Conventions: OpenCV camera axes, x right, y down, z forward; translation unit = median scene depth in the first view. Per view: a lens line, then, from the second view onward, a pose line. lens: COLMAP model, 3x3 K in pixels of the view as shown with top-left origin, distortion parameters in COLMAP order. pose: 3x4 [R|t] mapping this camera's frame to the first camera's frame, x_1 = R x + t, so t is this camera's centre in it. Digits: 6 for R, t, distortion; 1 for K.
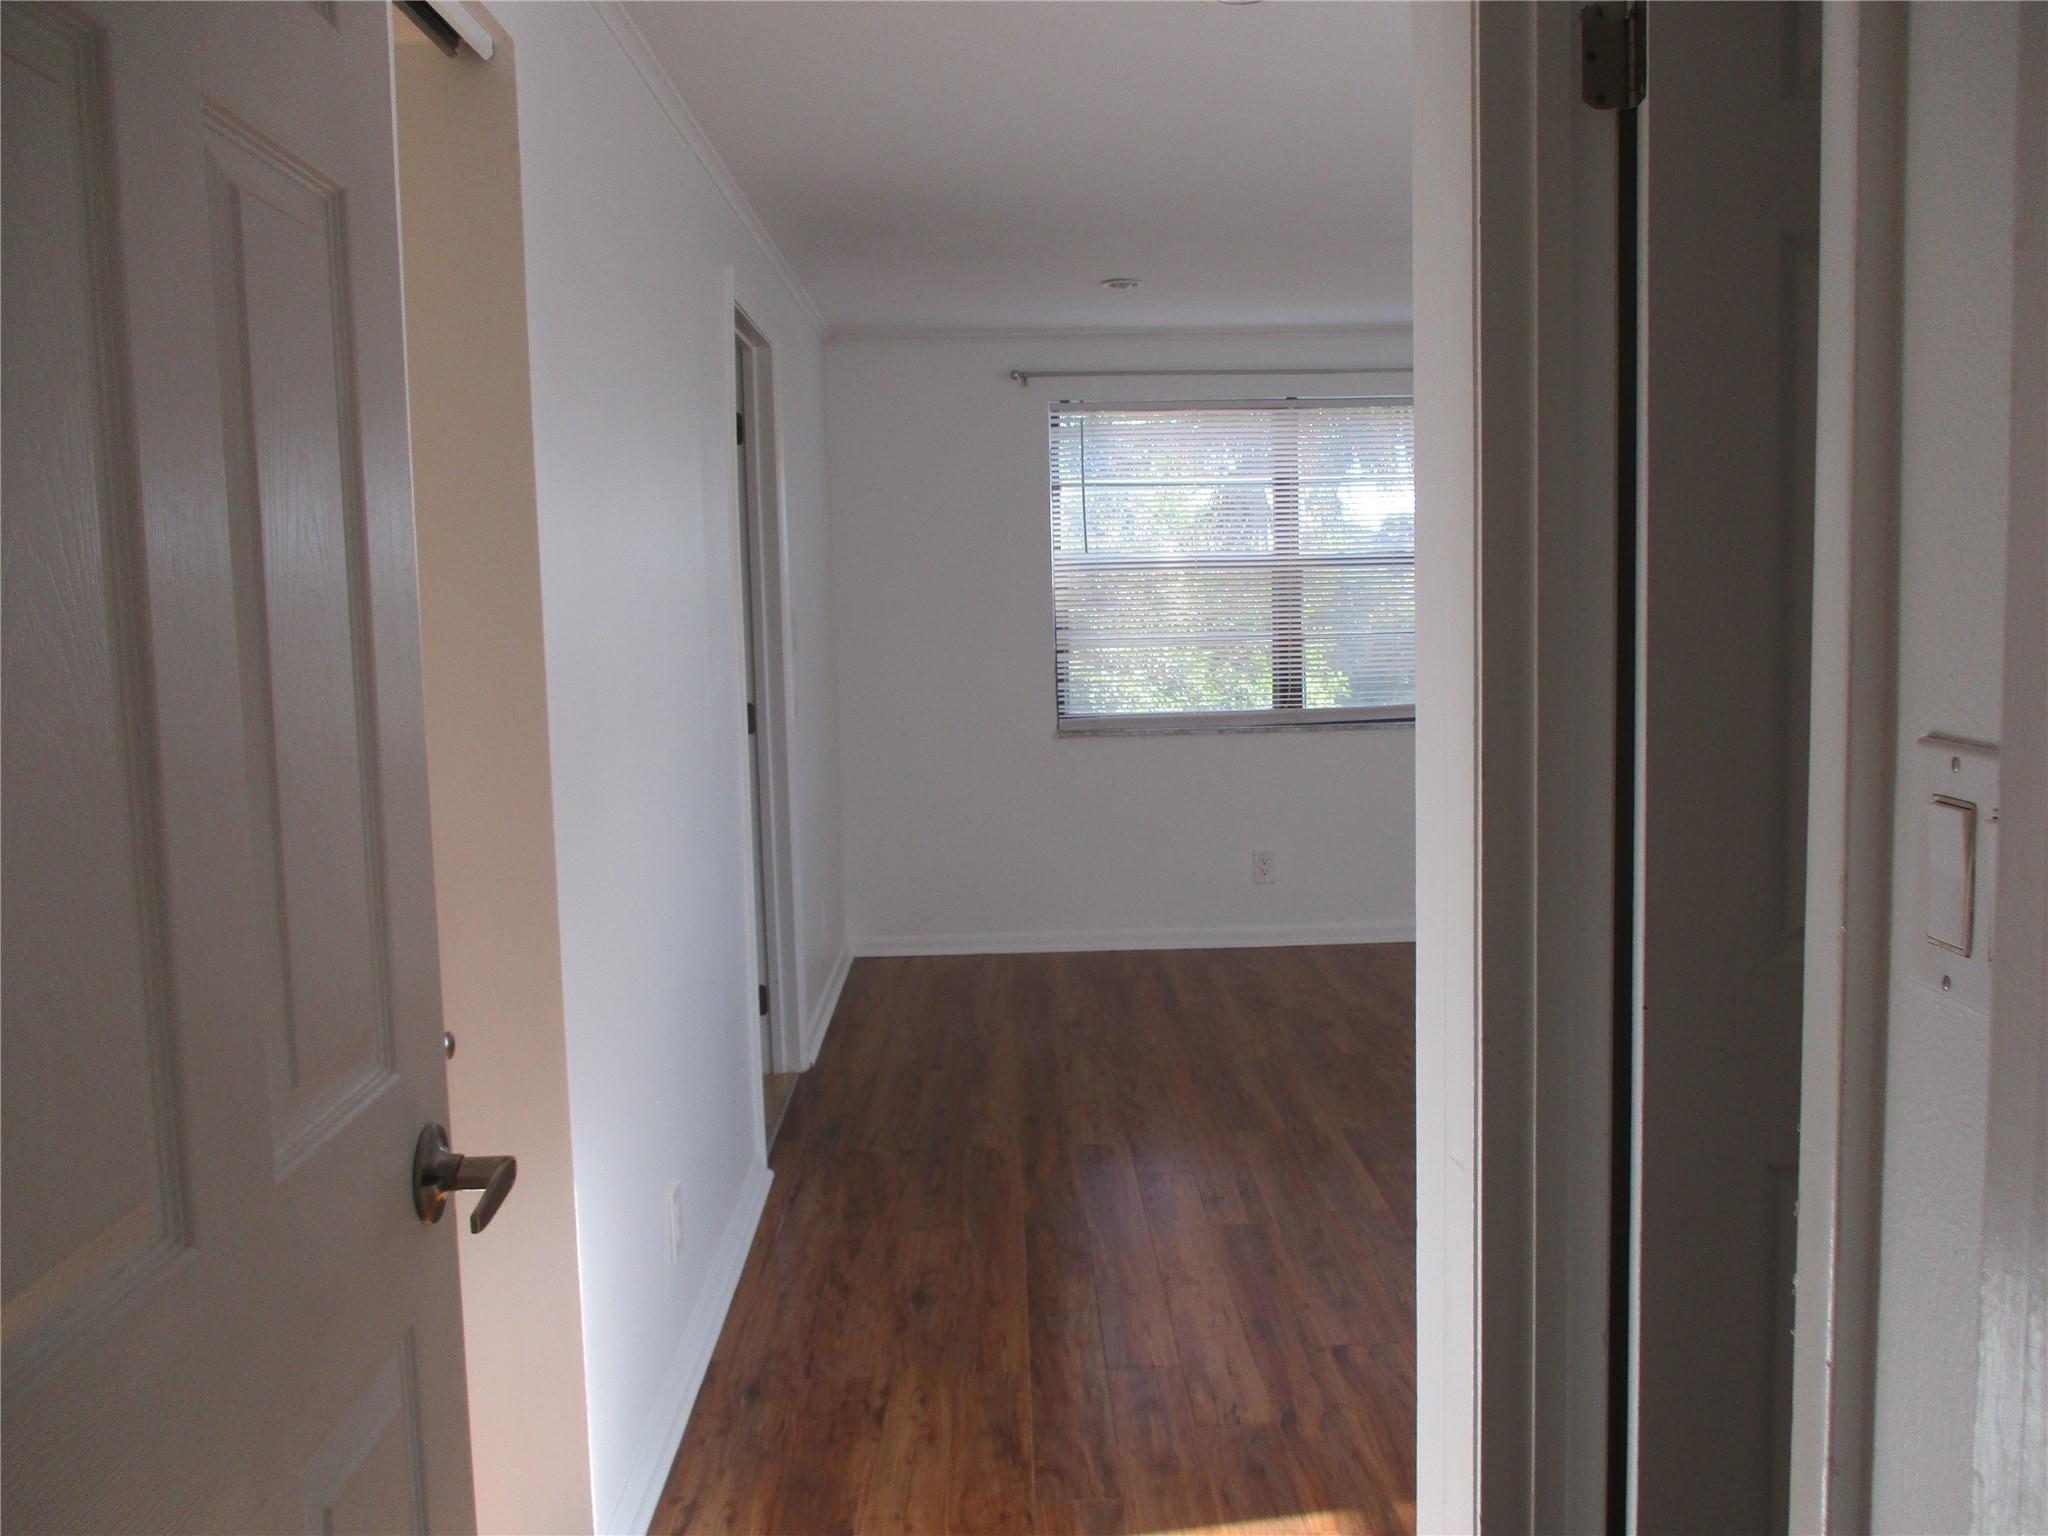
lens RADIAL K [[1711.7, 0, 1023.0], [0, 1711.7, 762.5], [0, 0, 1]] dist [-0.021896, 0.009164]
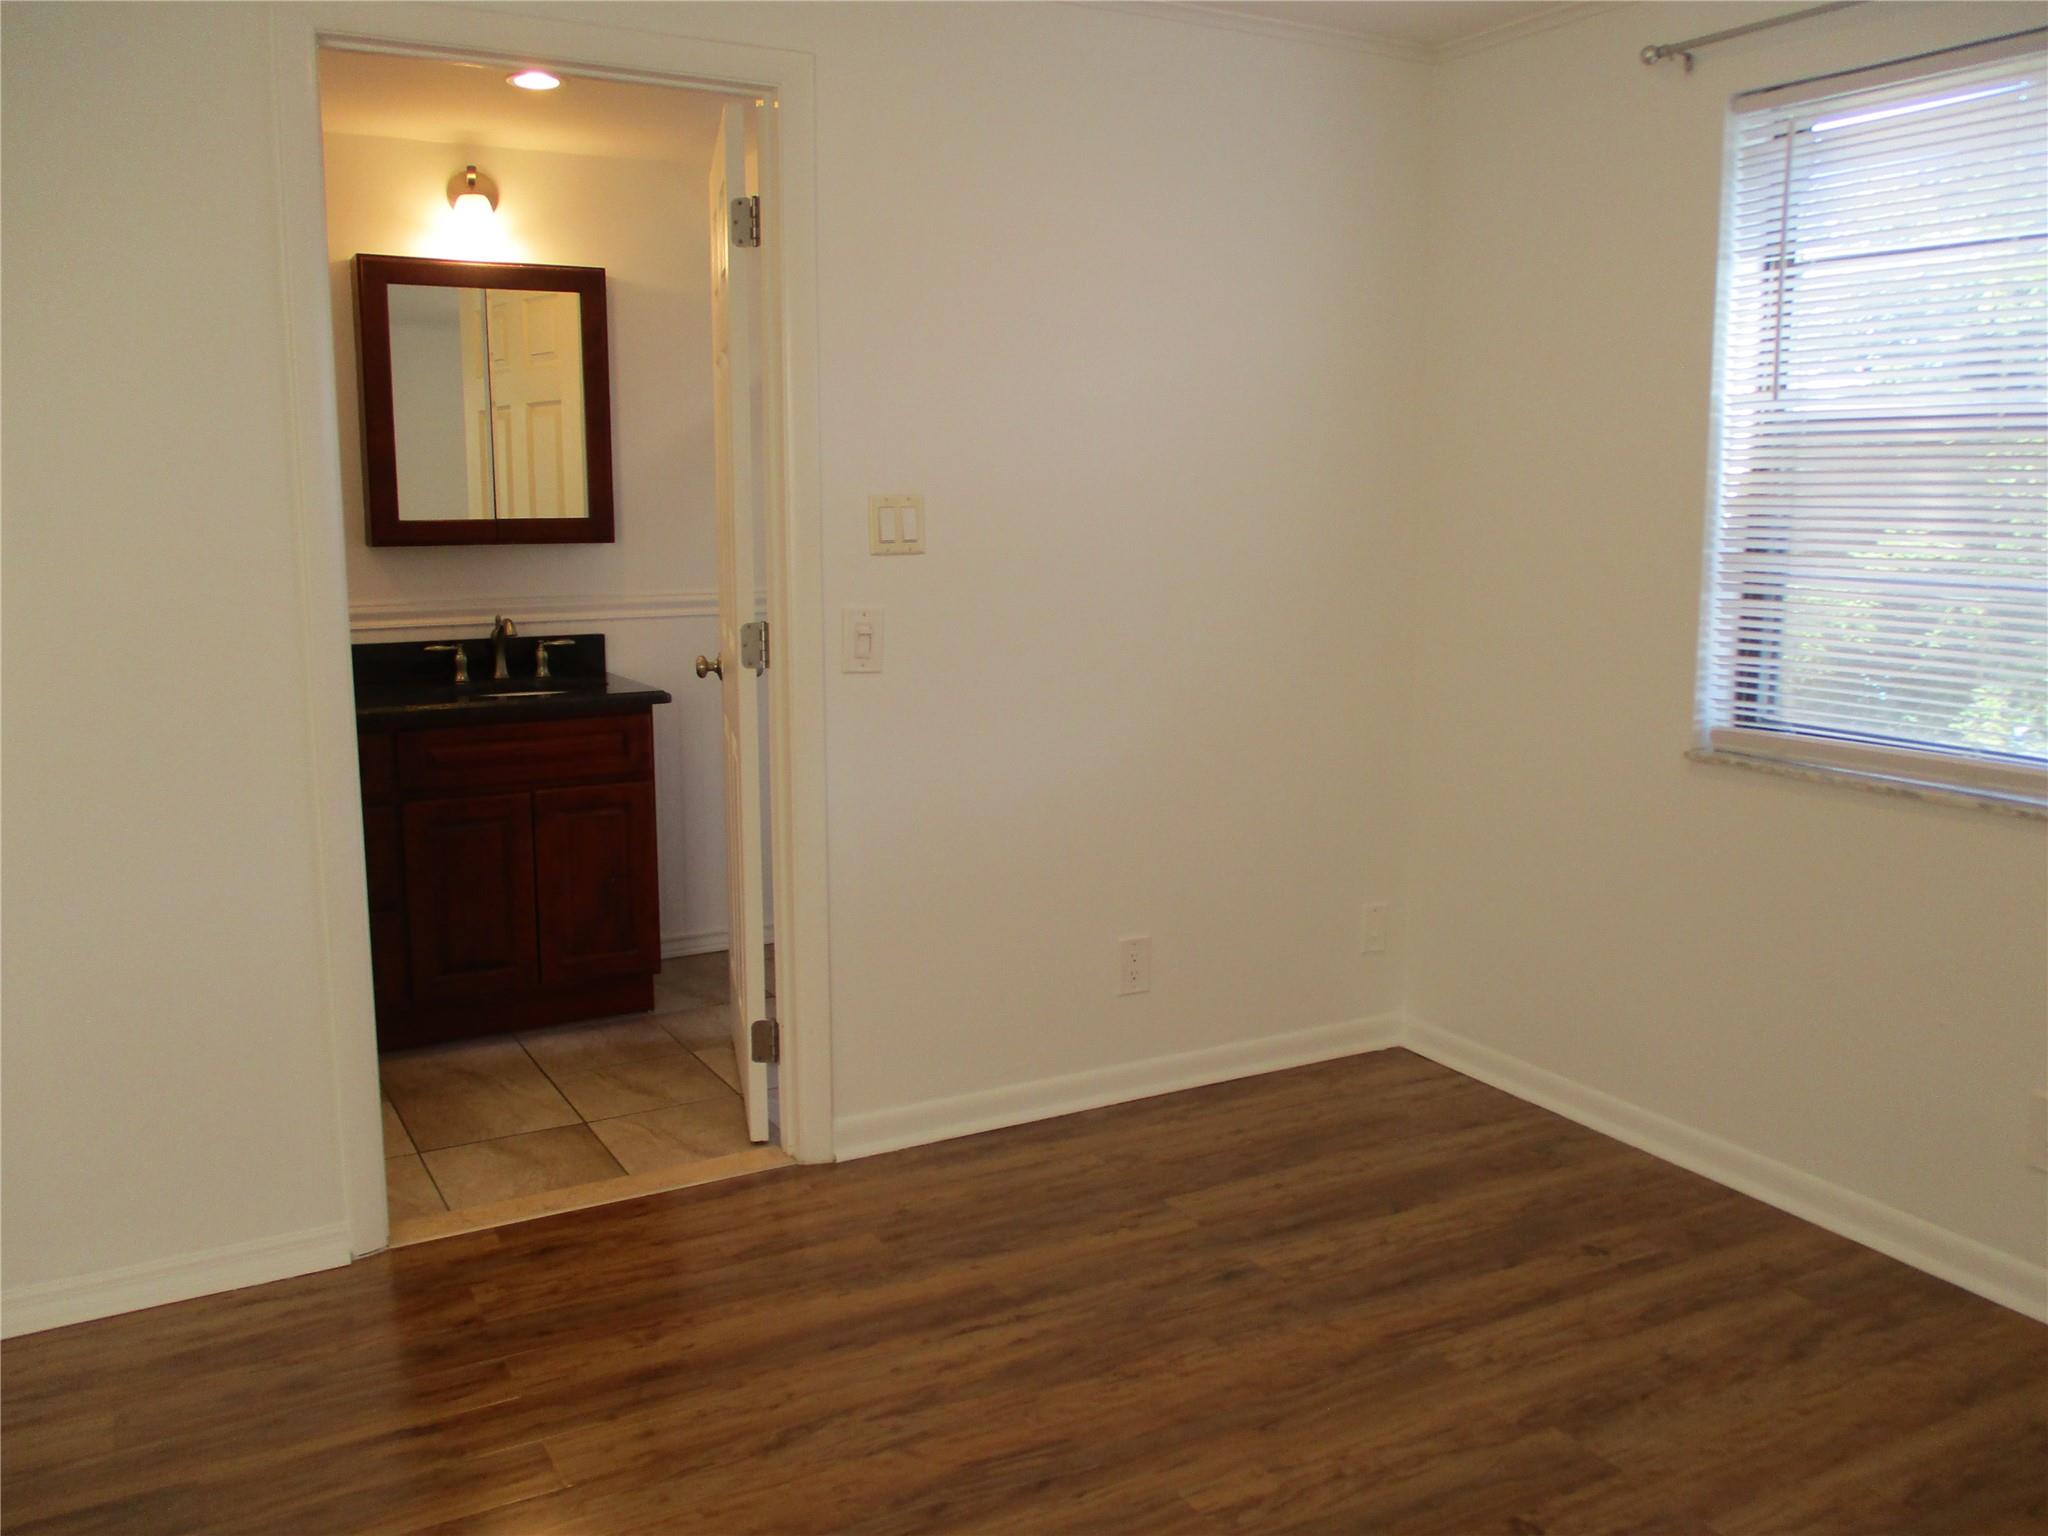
lens RADIAL K [[1711.7, 0, 1019.0], [0, 1711.7, 765.5], [0, 0, 1]] dist [-0.021896, 0.009164]
pose [[0.468927, 0.172110, -0.866305, 0.581373], [-0.098261, 0.984908, 0.142485, -0.103161], [0.877754, 0.018308, 0.478762, 0.880414]]
